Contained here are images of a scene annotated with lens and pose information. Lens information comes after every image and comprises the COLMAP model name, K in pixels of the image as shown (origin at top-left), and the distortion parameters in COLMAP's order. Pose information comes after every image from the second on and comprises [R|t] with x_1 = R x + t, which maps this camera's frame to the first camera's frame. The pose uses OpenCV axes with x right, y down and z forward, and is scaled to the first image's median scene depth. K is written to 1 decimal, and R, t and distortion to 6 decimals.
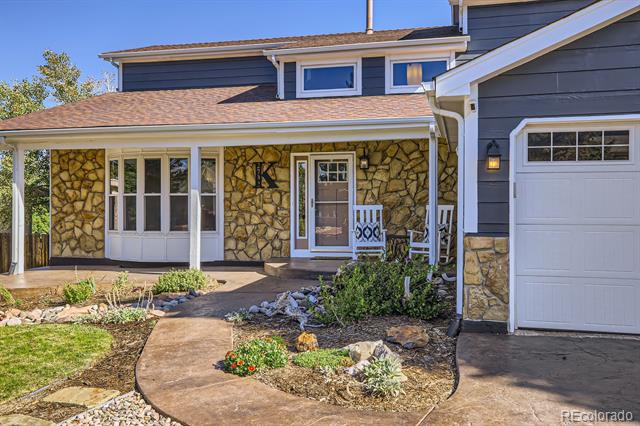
lens RADIAL K [[616.6, 0, 310.9], [0, 616.6, 201.4], [0, 0, 1]] dist [0.040689, 0.000000]
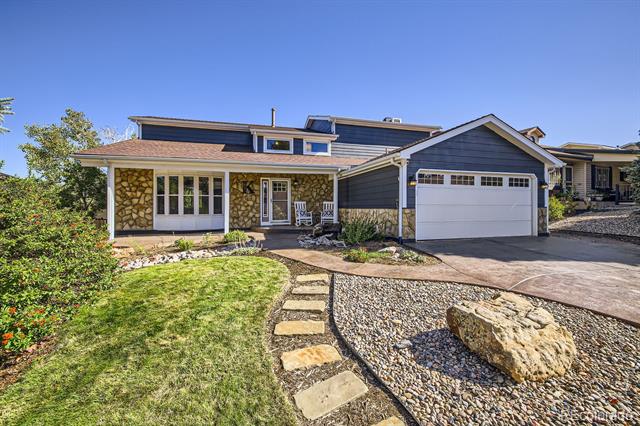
lens RADIAL K [[280.8, 0, 323.3], [0, 280.8, 202.5], [0, 0, 1]] dist [-0.002962, 0.000053]
pose [[0.867385, 0.009169, 0.497553, -0.329273], [-0.003504, 0.999918, -0.012318, 0.020808], [-0.497625, 0.008941, 0.867346, 0.036019]]
